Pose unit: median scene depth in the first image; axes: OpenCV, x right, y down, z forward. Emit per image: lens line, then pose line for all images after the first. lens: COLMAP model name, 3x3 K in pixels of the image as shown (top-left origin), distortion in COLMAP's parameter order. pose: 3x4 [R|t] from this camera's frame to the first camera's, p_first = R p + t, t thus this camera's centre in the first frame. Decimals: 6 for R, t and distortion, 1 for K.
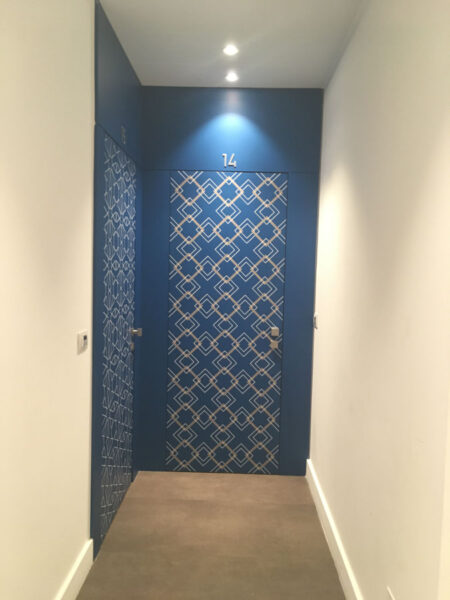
lens RADIAL K [[519.4, 0, 223.2], [0, 519.4, 298.4], [0, 0, 1]] dist [0.059468, -0.047888]
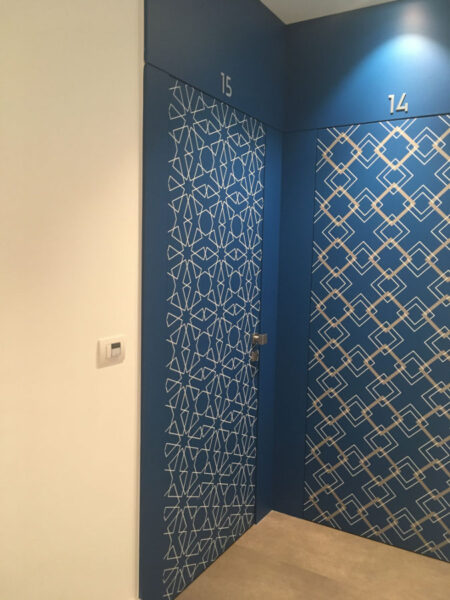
lens RADIAL K [[519.4, 0, 226.0], [0, 519.4, 300.8], [0, 0, 1]] dist [0.059468, -0.047888]
pose [[0.869603, 0.037130, -0.492354, 0.167074], [-0.030366, 0.999303, 0.021728, -0.008322], [0.492817, -0.003944, 0.870124, 0.271019]]
